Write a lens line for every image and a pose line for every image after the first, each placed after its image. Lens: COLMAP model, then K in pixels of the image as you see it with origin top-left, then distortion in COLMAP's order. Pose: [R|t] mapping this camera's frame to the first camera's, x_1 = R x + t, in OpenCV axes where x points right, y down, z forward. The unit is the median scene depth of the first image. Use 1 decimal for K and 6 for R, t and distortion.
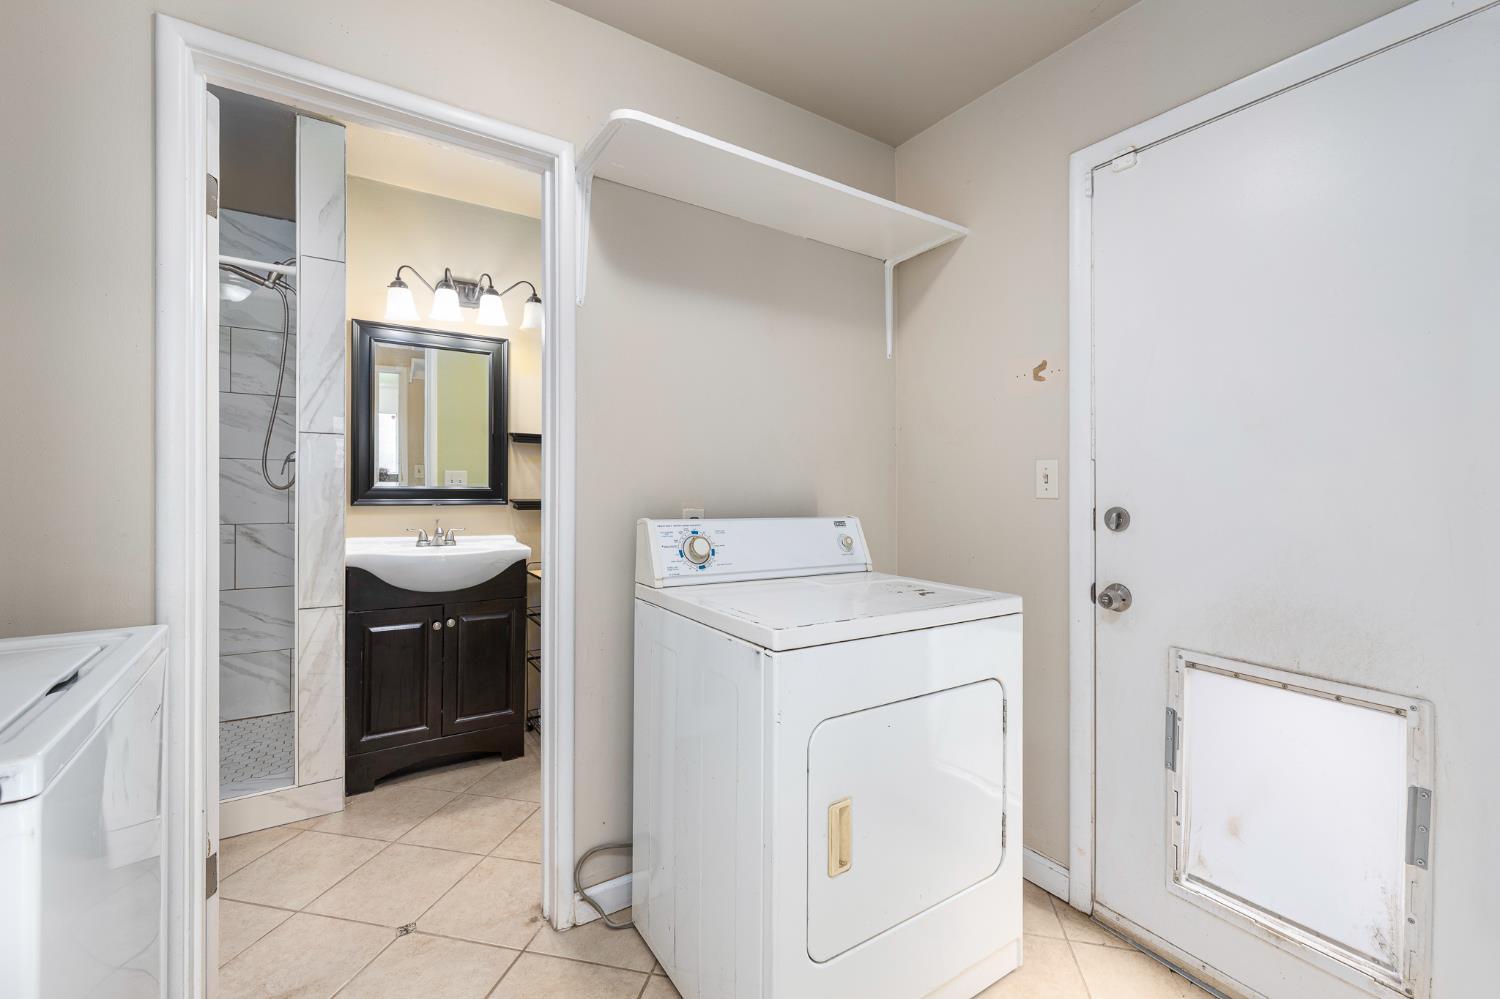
lens RADIAL K [[646.5, 0, 761.2], [0, 646.5, 499.1], [0, 0, 1]] dist [-0.001457, -0.000037]
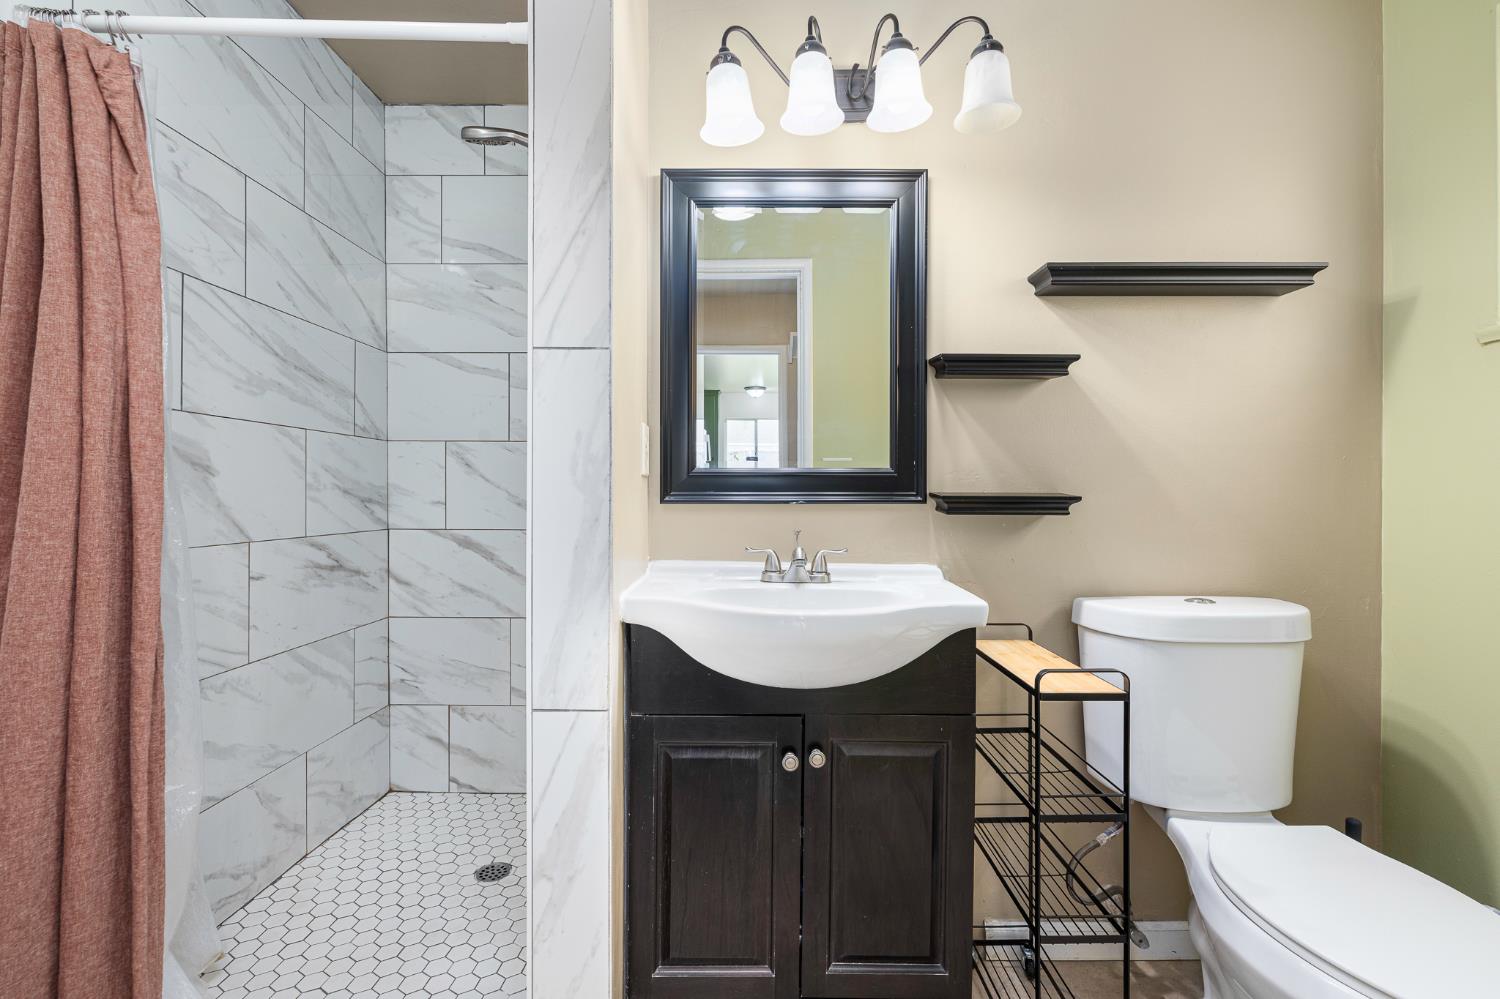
lens RADIAL K [[646.5, 0, 750.8], [0, 646.5, 508.2], [0, 0, 1]] dist [-0.001457, -0.000037]
pose [[0.837011, -0.004459, -0.547168, -0.252322], [-0.001301, 0.999948, -0.010139, 0.019068], [0.547184, 0.009198, 0.836962, 0.552625]]
